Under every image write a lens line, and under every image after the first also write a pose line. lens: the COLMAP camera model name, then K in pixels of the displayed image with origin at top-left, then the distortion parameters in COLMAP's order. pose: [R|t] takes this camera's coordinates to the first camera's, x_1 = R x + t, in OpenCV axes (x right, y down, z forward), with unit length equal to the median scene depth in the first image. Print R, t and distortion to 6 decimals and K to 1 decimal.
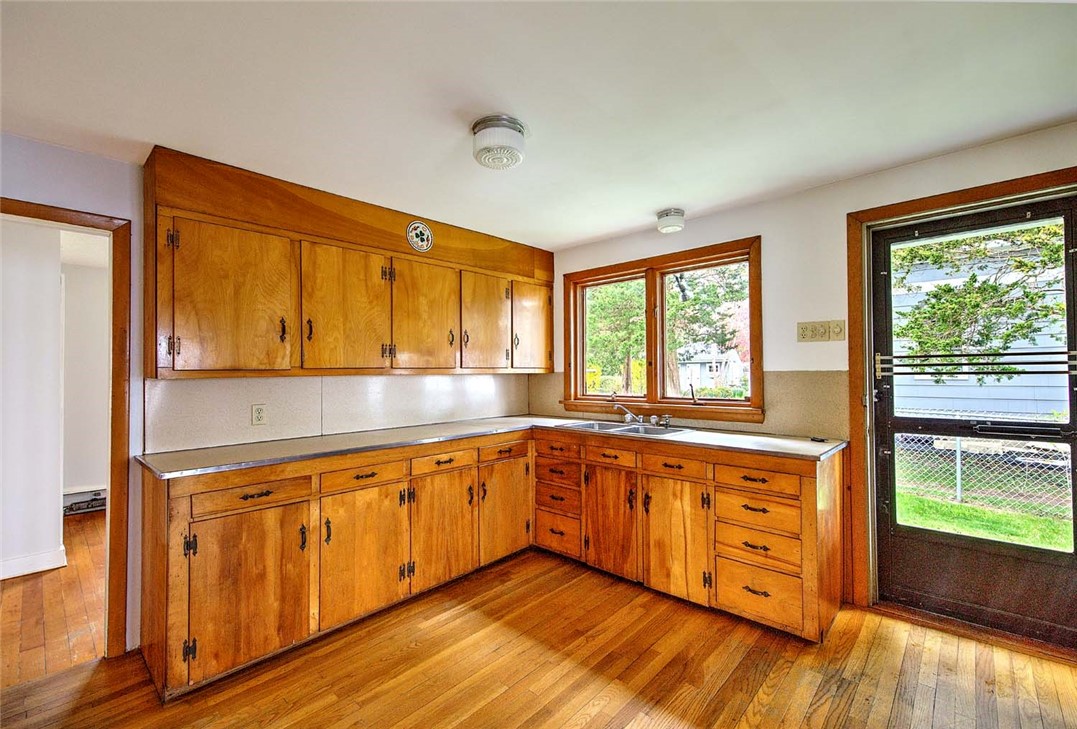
lens RADIAL K [[464.5, 0, 537.5], [0, 464.5, 365.9], [0, 0, 1]] dist [0.003642, -0.000183]
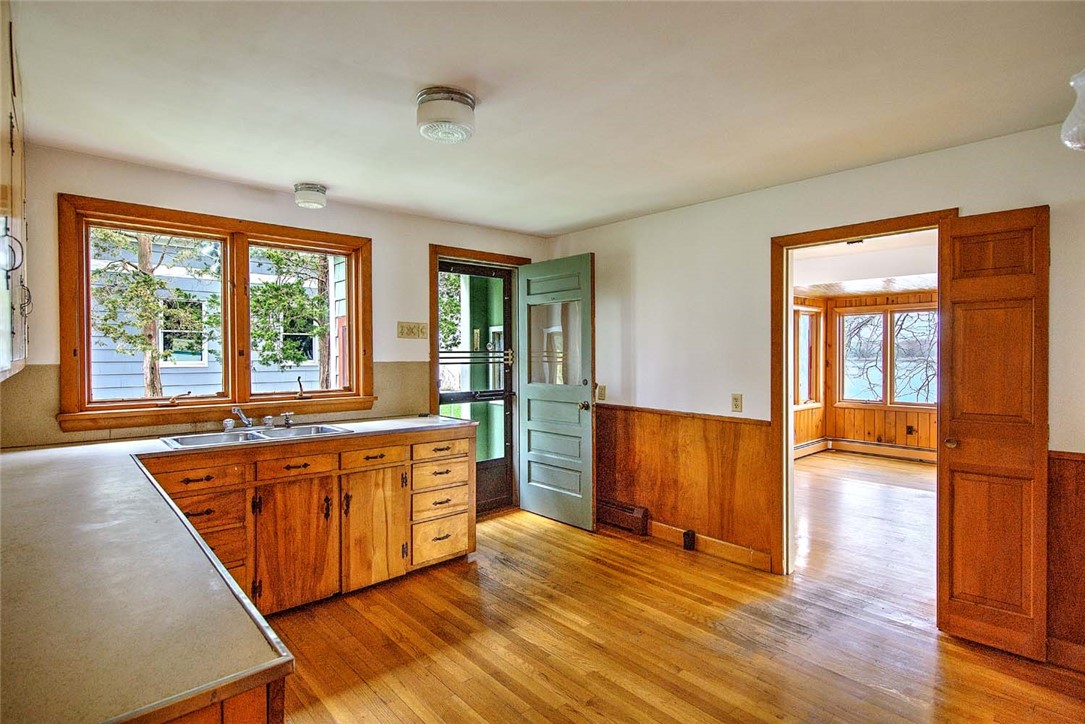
lens RADIAL K [[539.3, 0, 542.2], [0, 539.3, 362.6], [0, 0, 1]] dist [-0.003214, -0.000337]
pose [[0.083386, -0.006753, 0.996494, -0.836777], [-0.012425, 0.999892, 0.007815, -0.003584], [-0.996440, -0.013034, 0.083293, 0.536063]]
